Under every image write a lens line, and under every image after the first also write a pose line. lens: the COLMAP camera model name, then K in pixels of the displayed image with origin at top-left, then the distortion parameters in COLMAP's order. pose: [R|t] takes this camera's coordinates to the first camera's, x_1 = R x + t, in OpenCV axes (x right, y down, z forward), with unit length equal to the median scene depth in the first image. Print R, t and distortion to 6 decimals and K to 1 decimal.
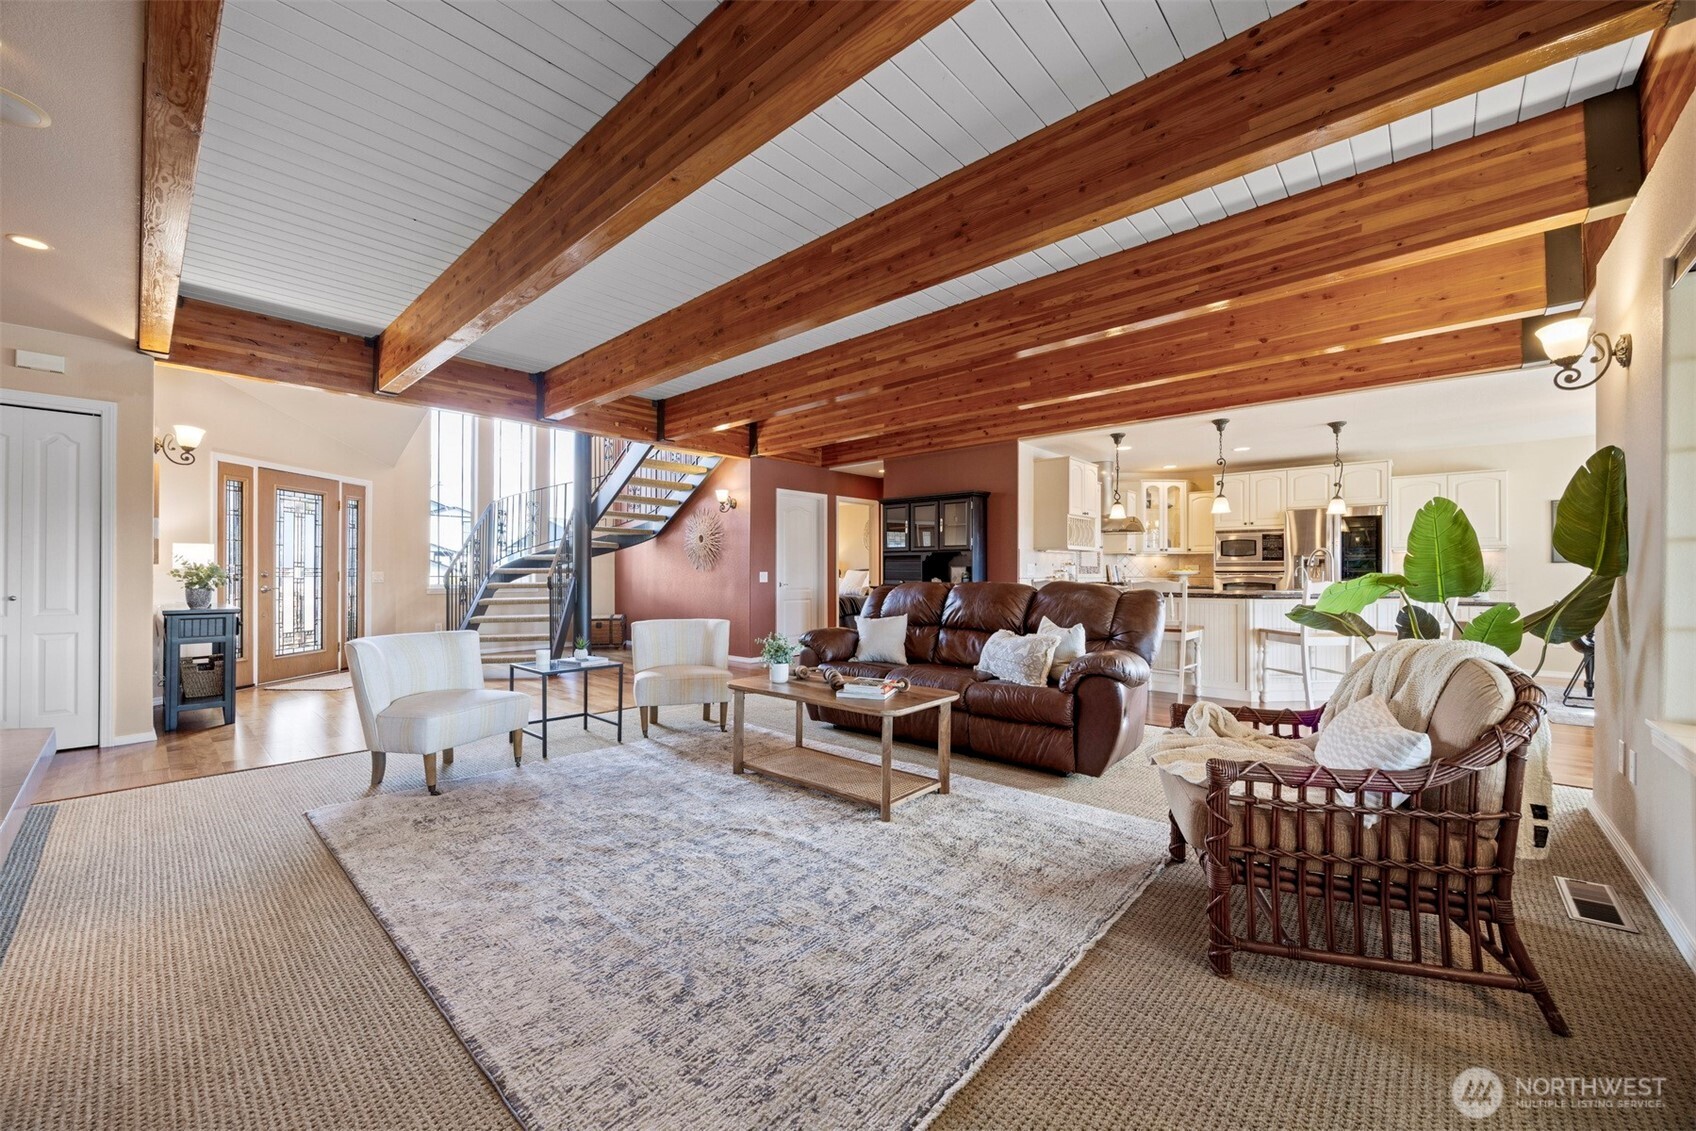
lens RADIAL K [[652.6, 0, 848.0], [0, 652.6, 565.5], [0, 0, 1]] dist [-0.001974, -0.000090]
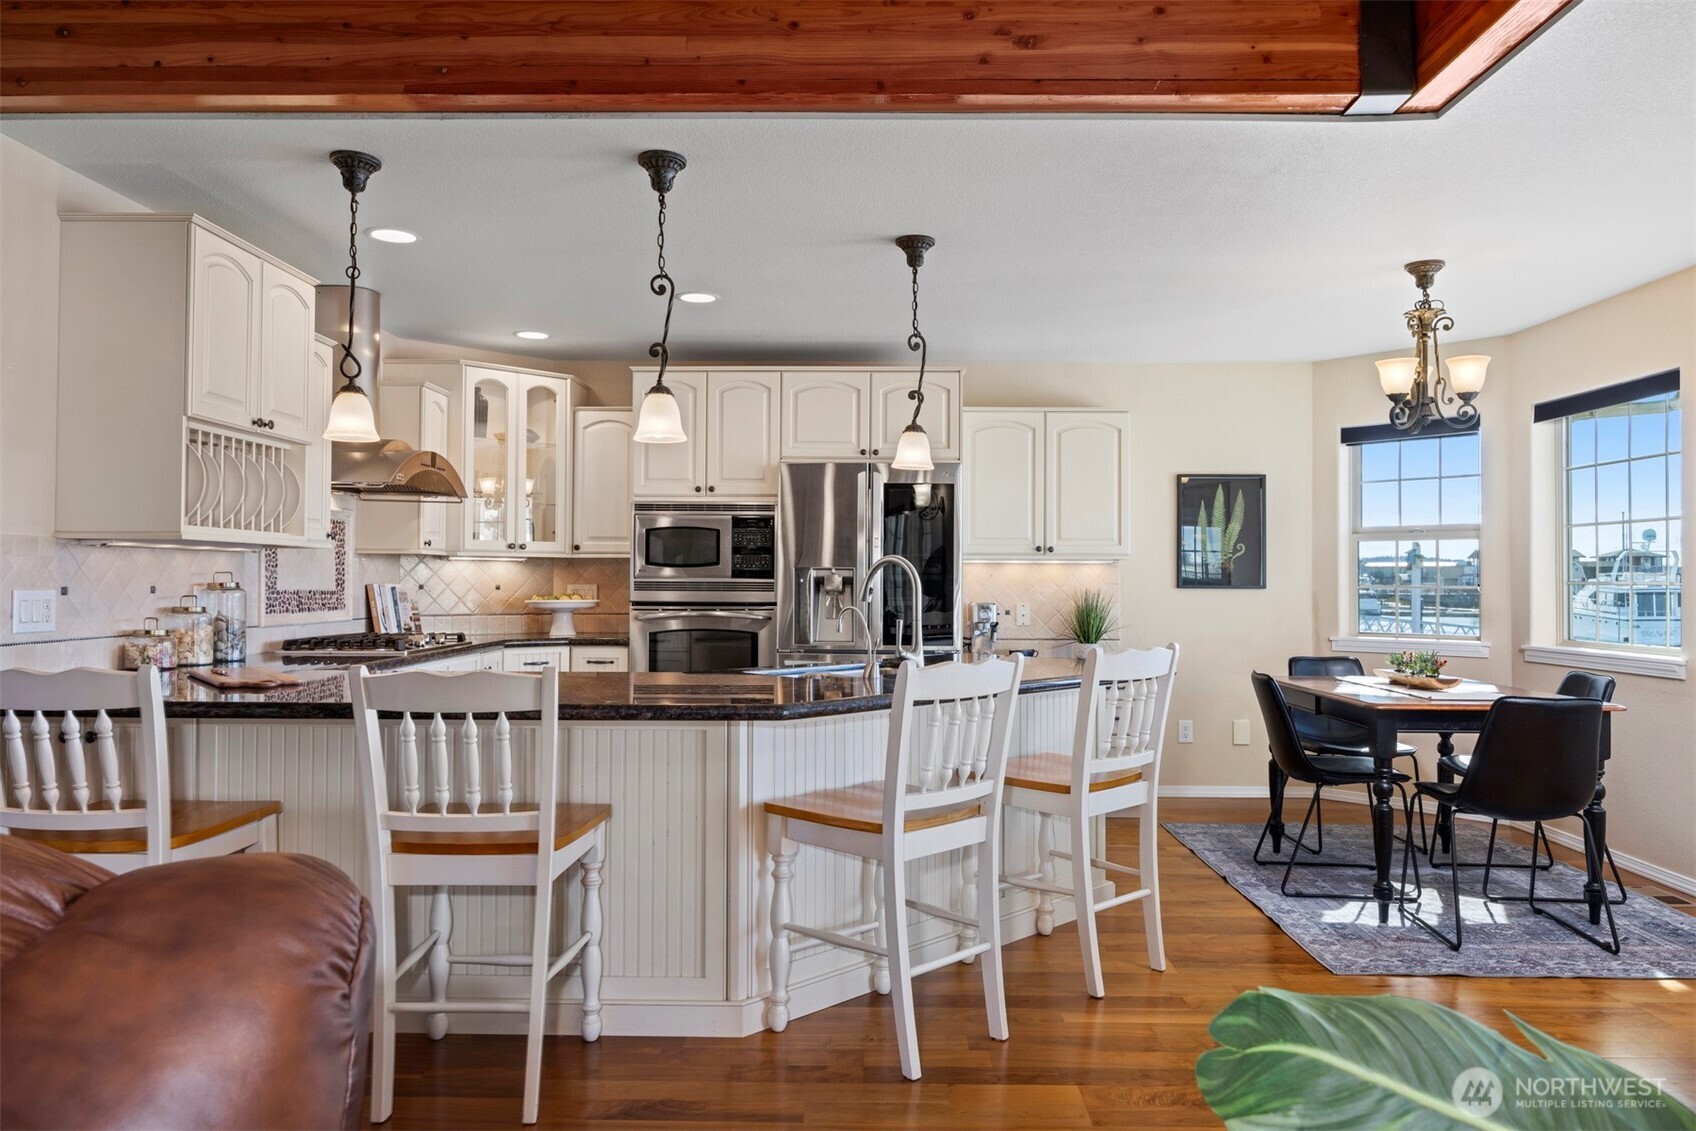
lens RADIAL K [[1087.2, 0, 848.0], [0, 1087.2, 565.5], [0, 0, 1]] dist [0.000540, -0.000117]
pose [[0.751162, 0.012072, 0.660007, 0.226602], [-0.011959, 0.999918, -0.004679, -0.013154], [-0.660009, -0.004378, 0.751245, 0.421668]]
